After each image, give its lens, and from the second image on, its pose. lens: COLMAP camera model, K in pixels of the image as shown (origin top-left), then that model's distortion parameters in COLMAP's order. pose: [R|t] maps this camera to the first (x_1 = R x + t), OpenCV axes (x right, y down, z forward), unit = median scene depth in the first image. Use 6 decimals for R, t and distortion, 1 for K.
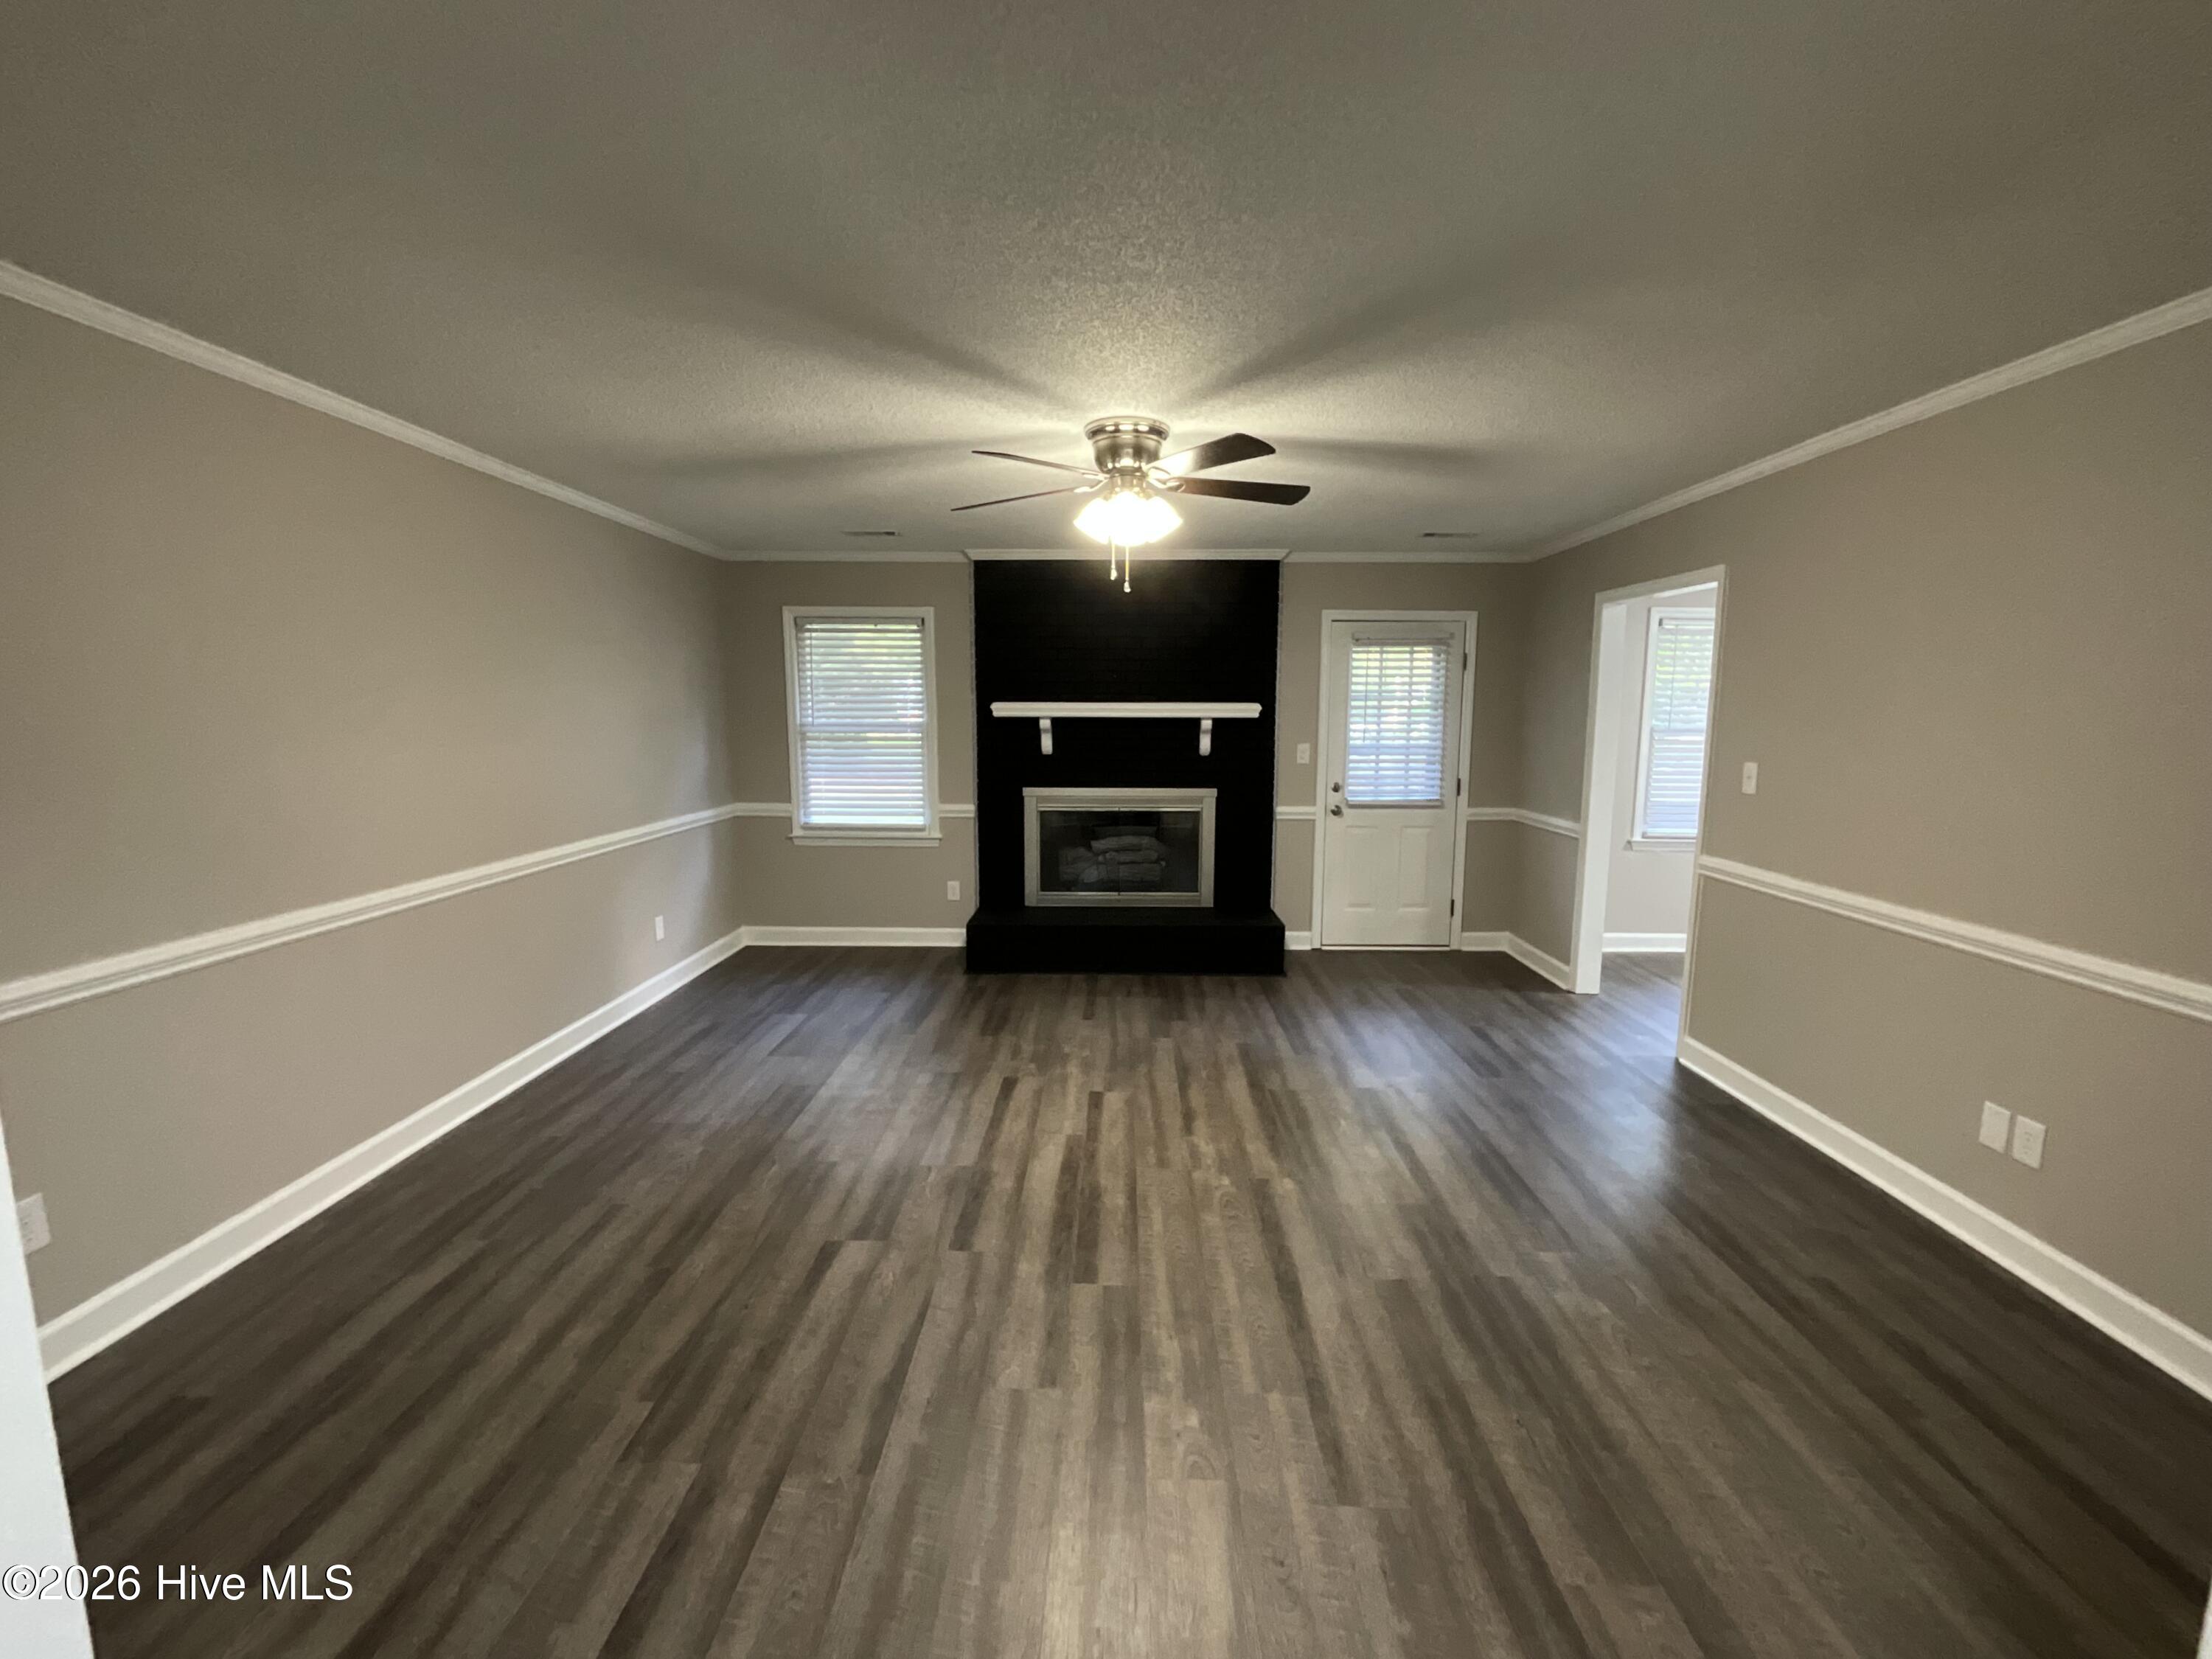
lens RADIAL K [[931.3, 0, 1106.0], [0, 931.3, 829.5], [0, 0, 1]] dist [0.003631, 0.000862]
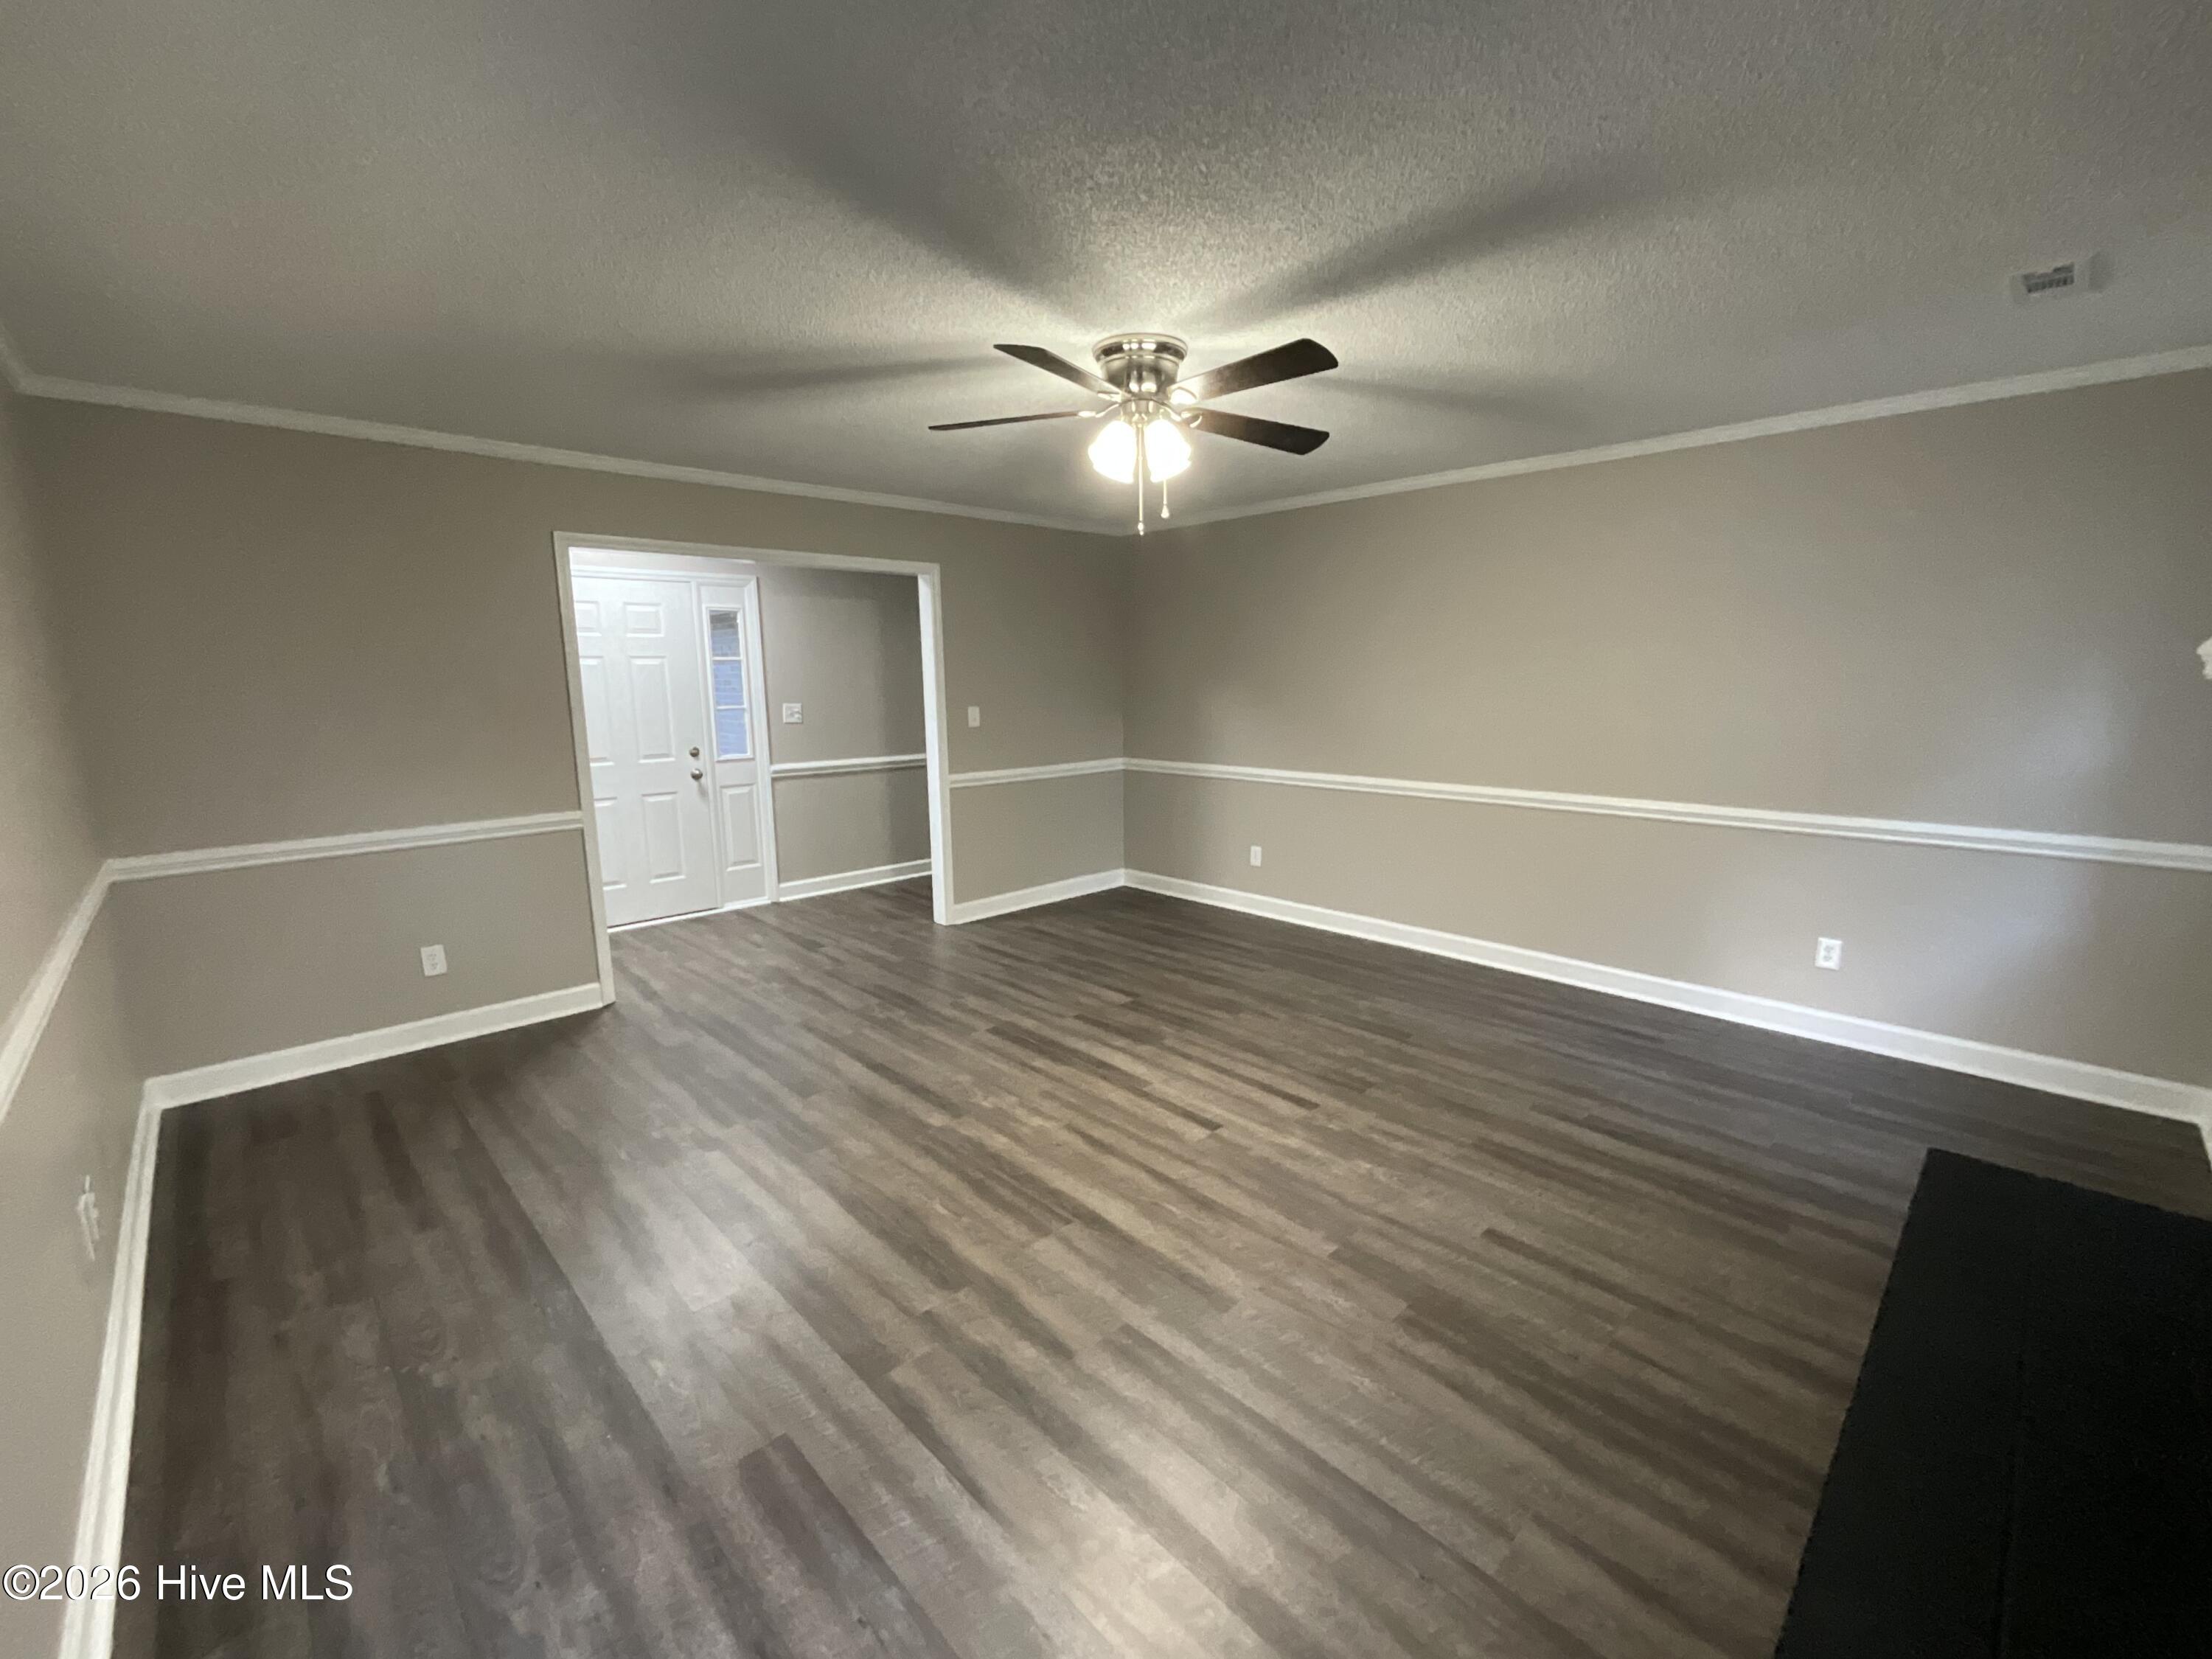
lens RADIAL K [[931.3, 0, 1106.0], [0, 931.3, 829.5], [0, 0, 1]] dist [0.003631, 0.000862]
pose [[-0.709730, 0.119392, -0.694283, 0.730047], [-0.085519, 0.963644, 0.253134, -0.214123], [0.699264, 0.239031, -0.673717, 1.717082]]
